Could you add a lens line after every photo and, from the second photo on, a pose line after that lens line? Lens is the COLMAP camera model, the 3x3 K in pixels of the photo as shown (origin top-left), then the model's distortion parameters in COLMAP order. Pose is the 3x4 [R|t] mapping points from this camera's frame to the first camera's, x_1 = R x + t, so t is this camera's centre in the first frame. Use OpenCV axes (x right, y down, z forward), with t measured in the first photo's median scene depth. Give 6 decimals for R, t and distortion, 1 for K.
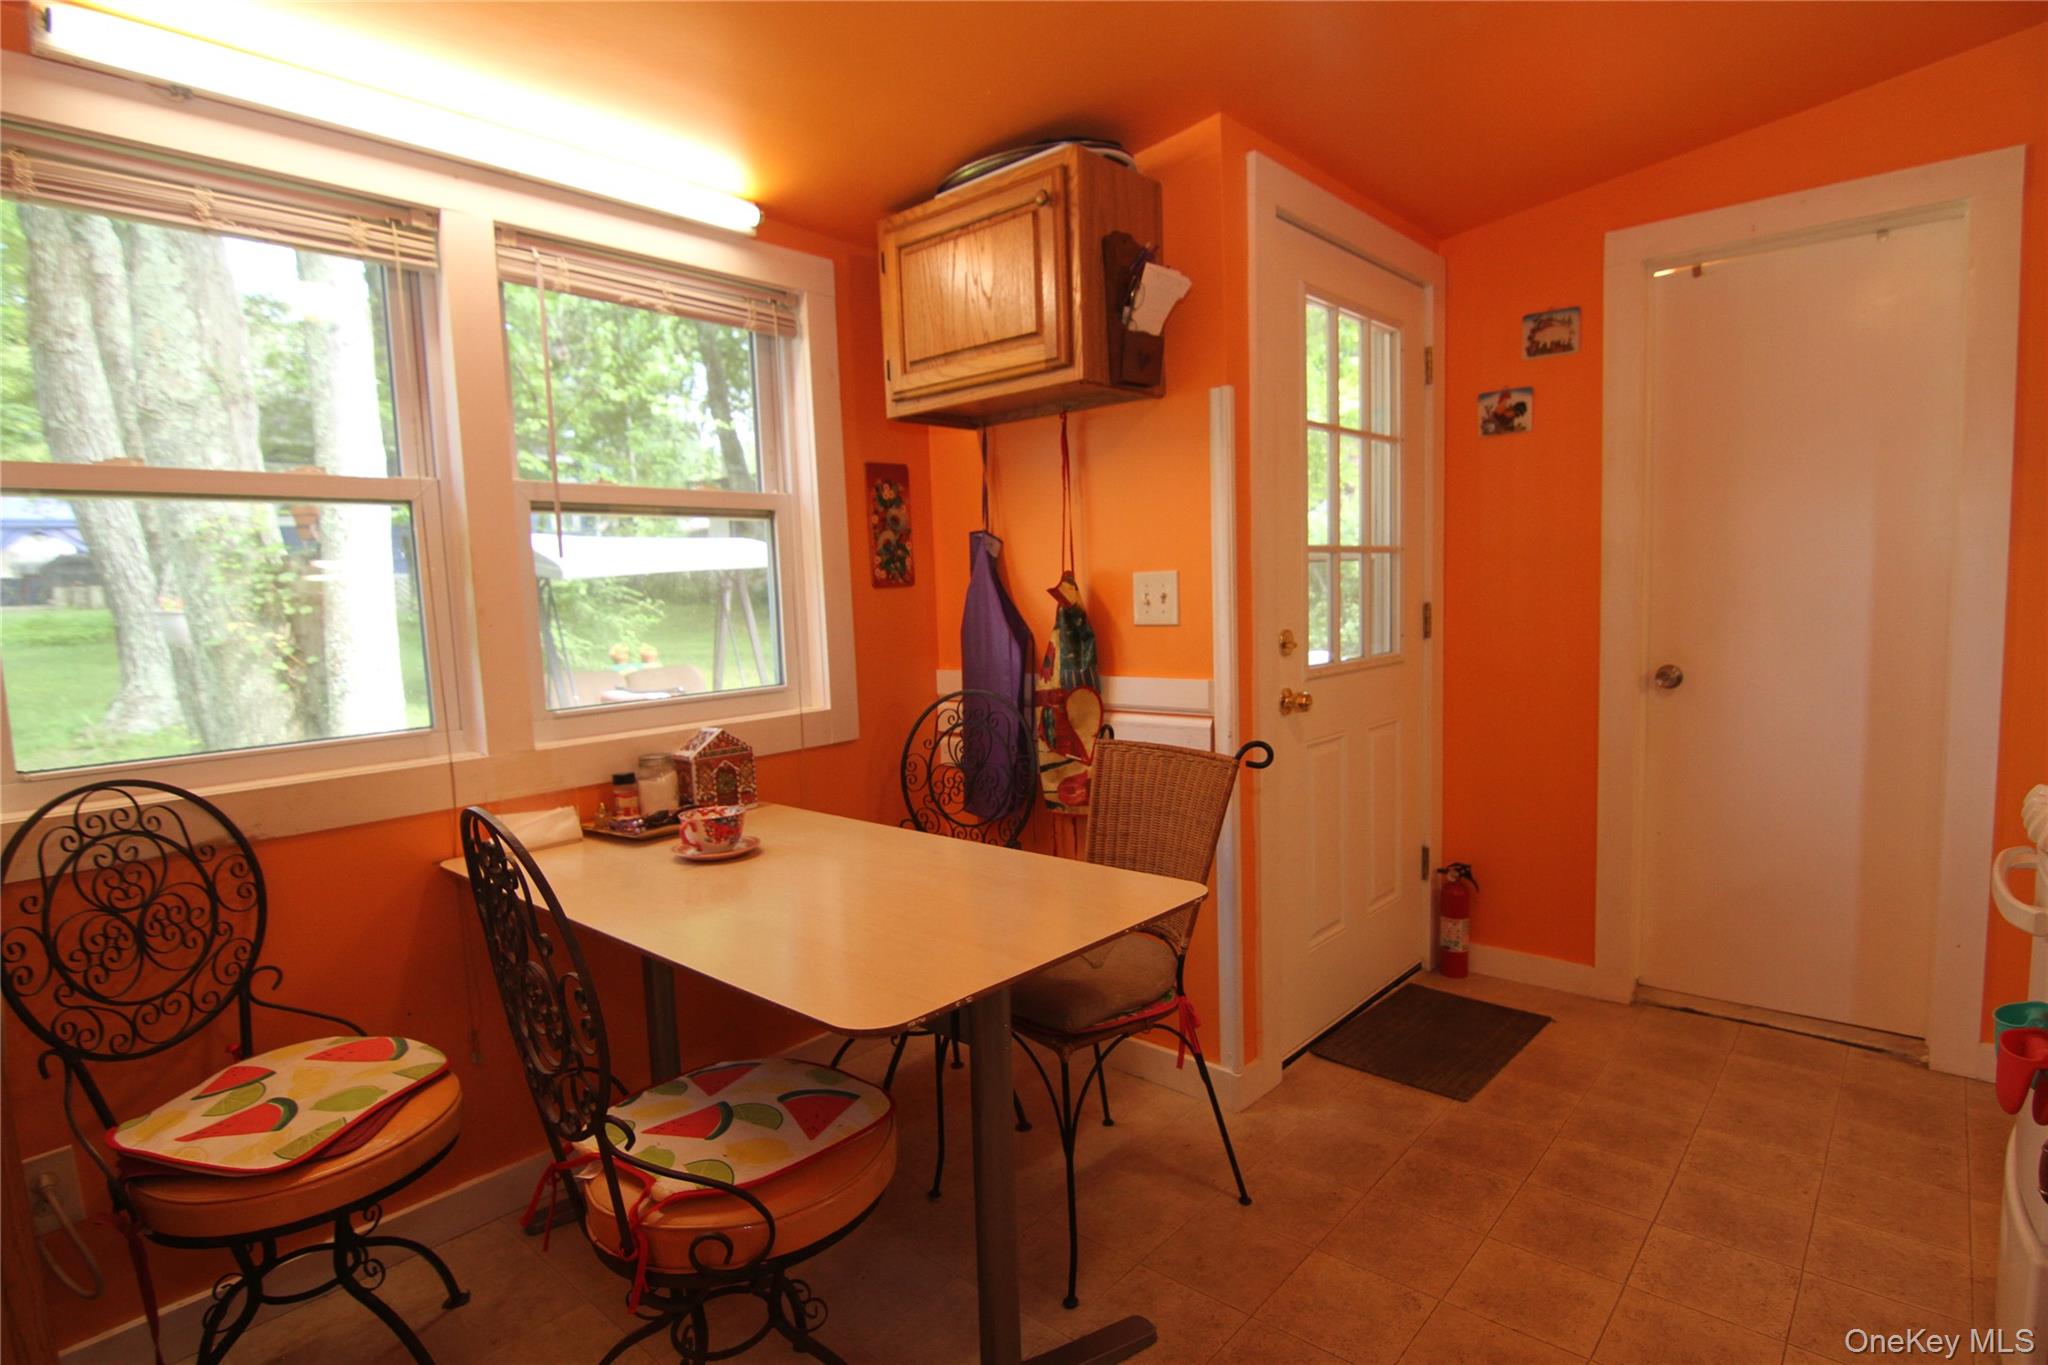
lens RADIAL K [[1038.0, 0, 1031.0], [0, 1038.0, 693.0], [0, 0, 1]] dist [-0.002370, -0.014533]
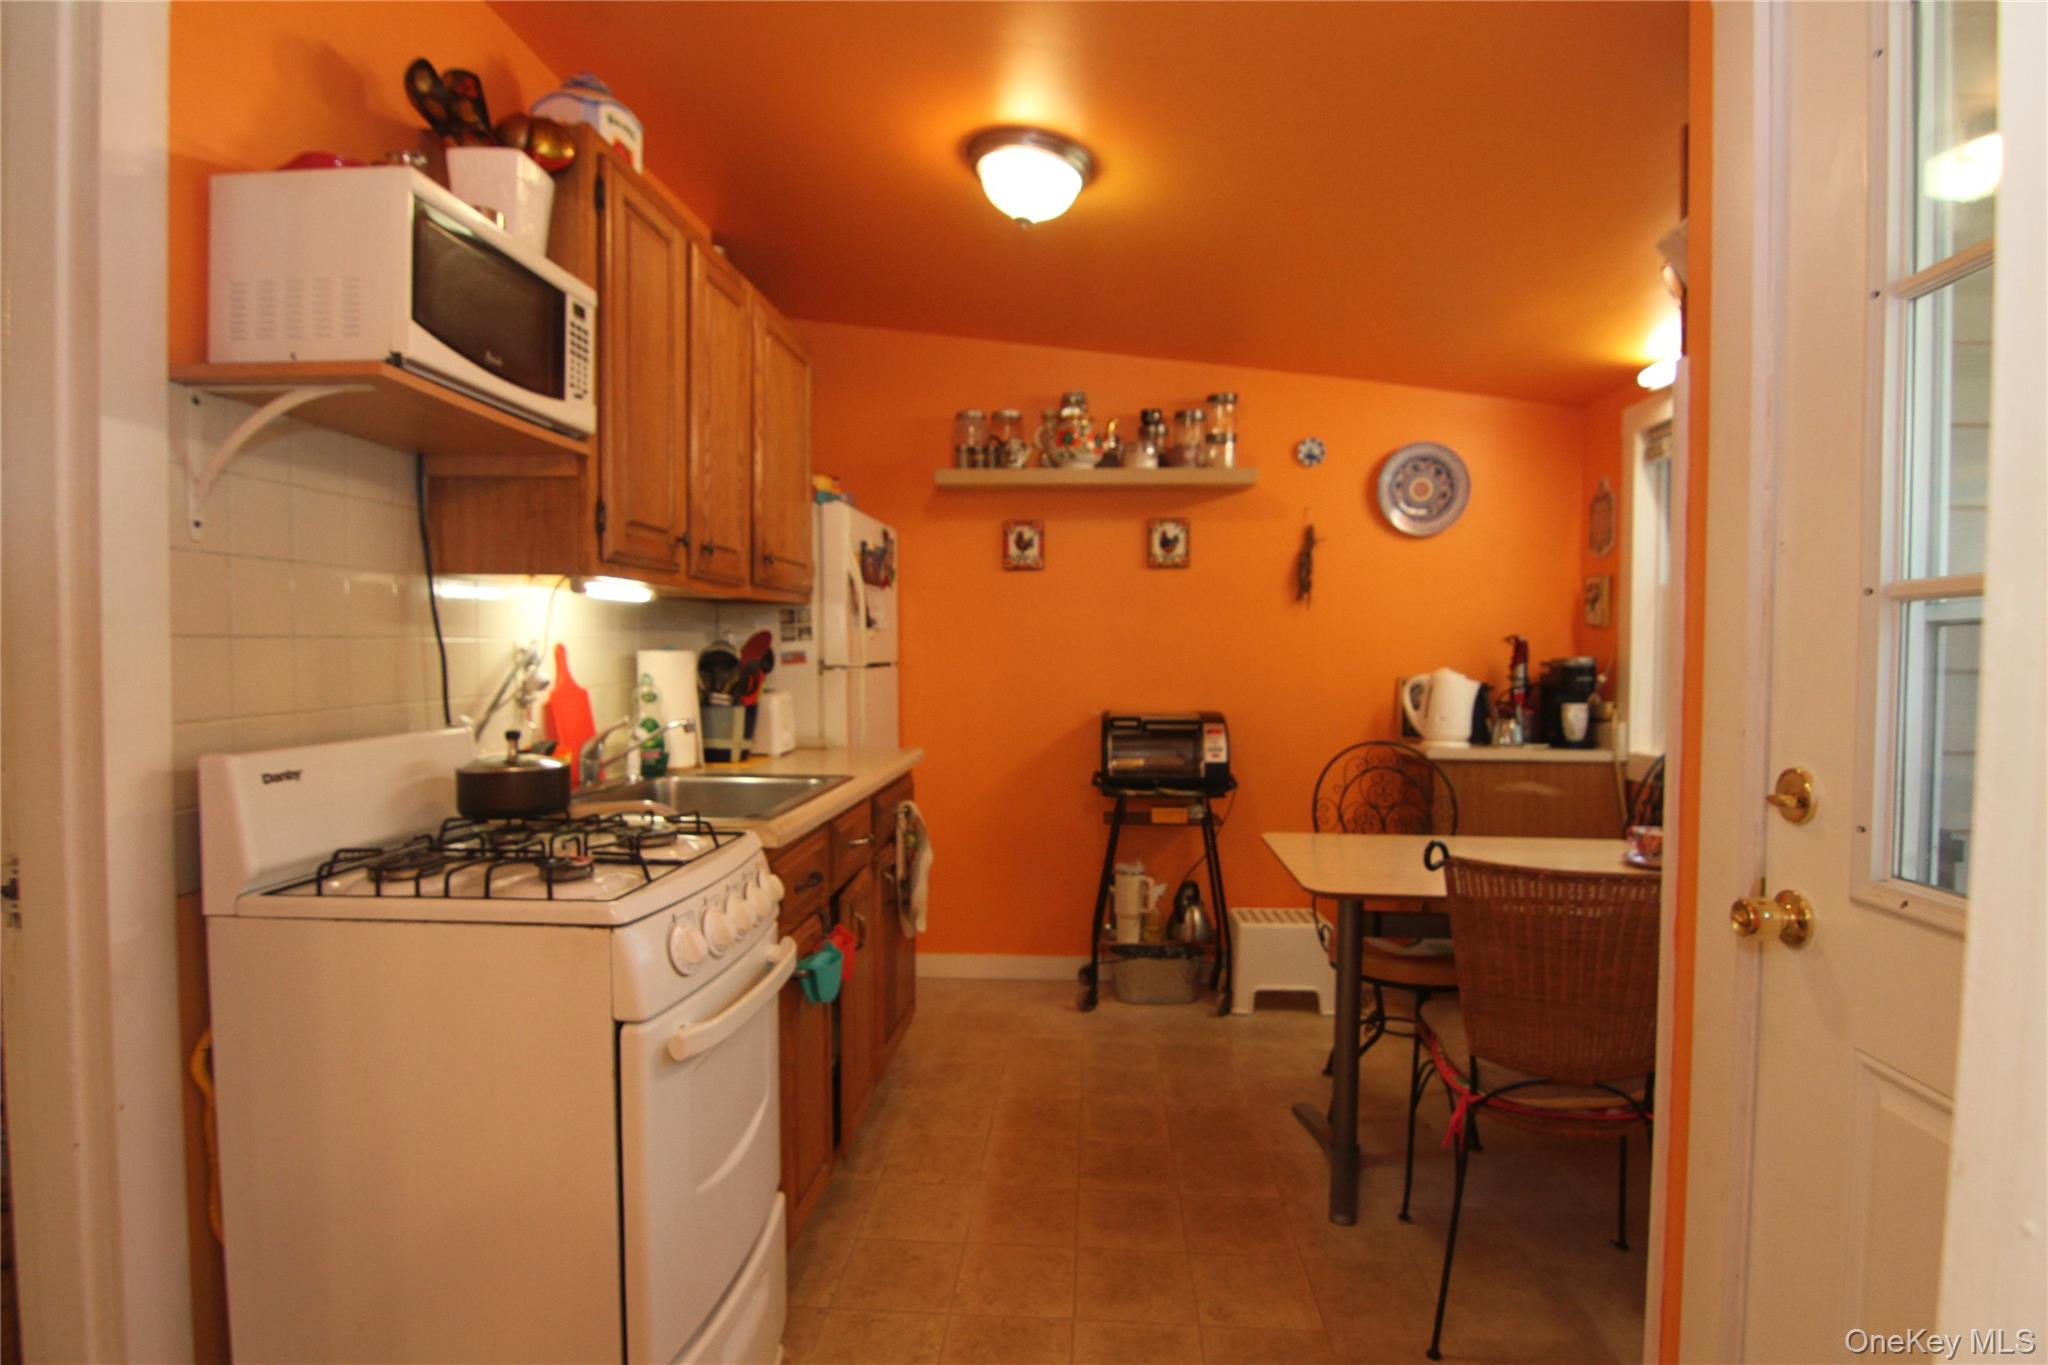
lens RADIAL K [[1038.0, 0, 1031.0], [0, 1038.0, 693.0], [0, 0, 1]] dist [-0.002370, -0.014533]
pose [[-0.792578, 0.052181, -0.607533, 0.960605], [-0.035479, 0.990698, 0.131376, -0.172563], [0.608737, 0.125680, -0.783354, 1.370356]]
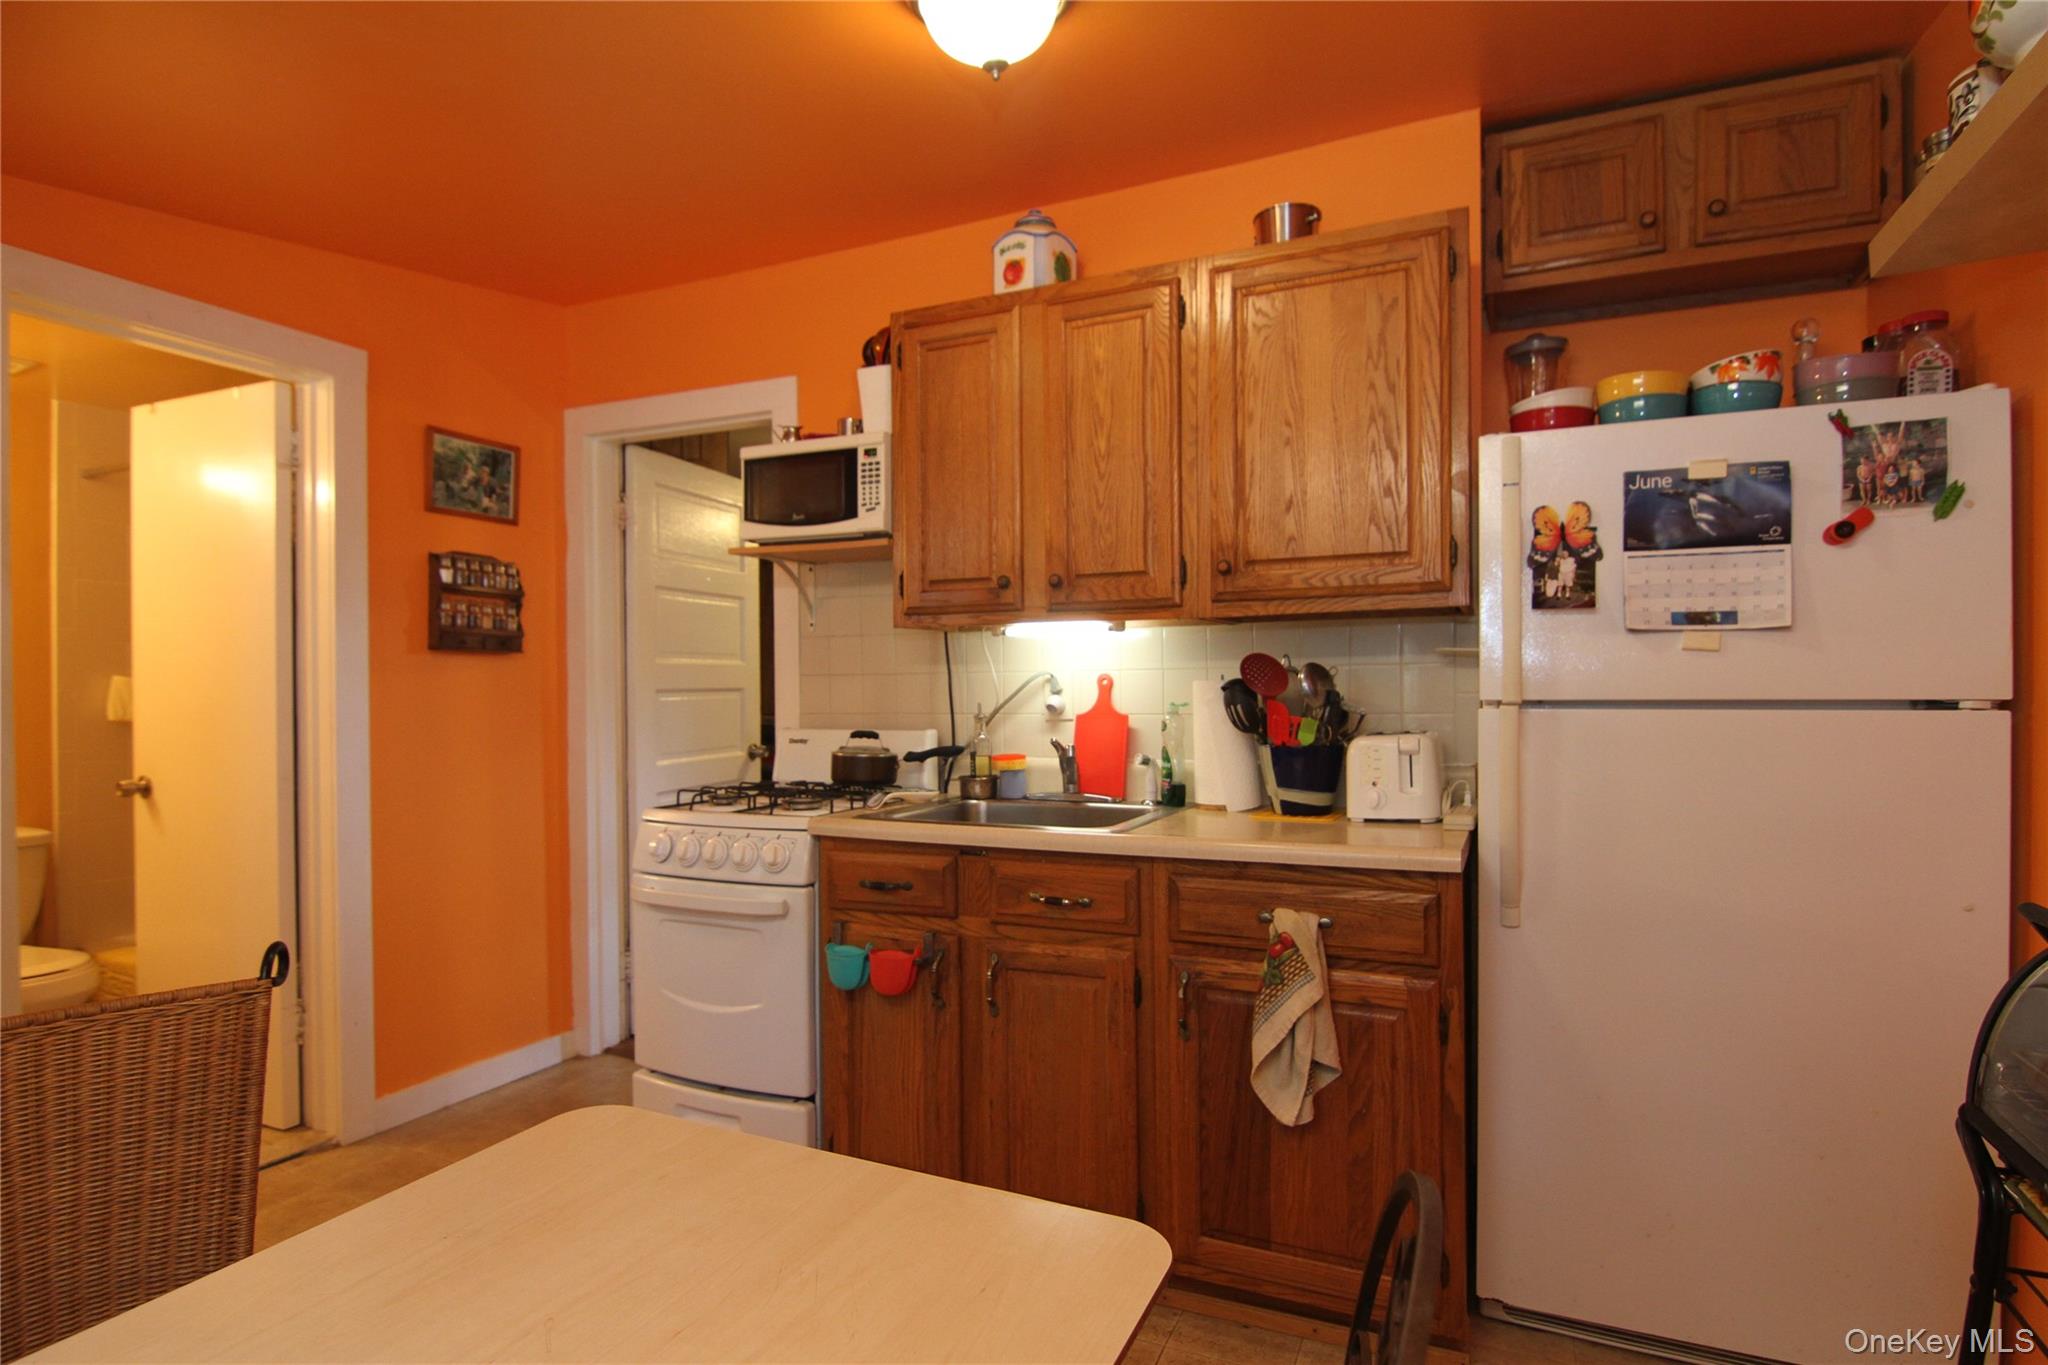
lens RADIAL K [[1046.2, 0, 1021.3], [0, 1046.2, 694.1], [0, 0, 1]] dist [0.000203, 0.000041]
pose [[-0.289982, 0.024890, 0.956708, -0.488024], [0.098181, 0.995161, 0.003869, -0.055921], [-0.951982, 0.095053, -0.291023, 0.691132]]
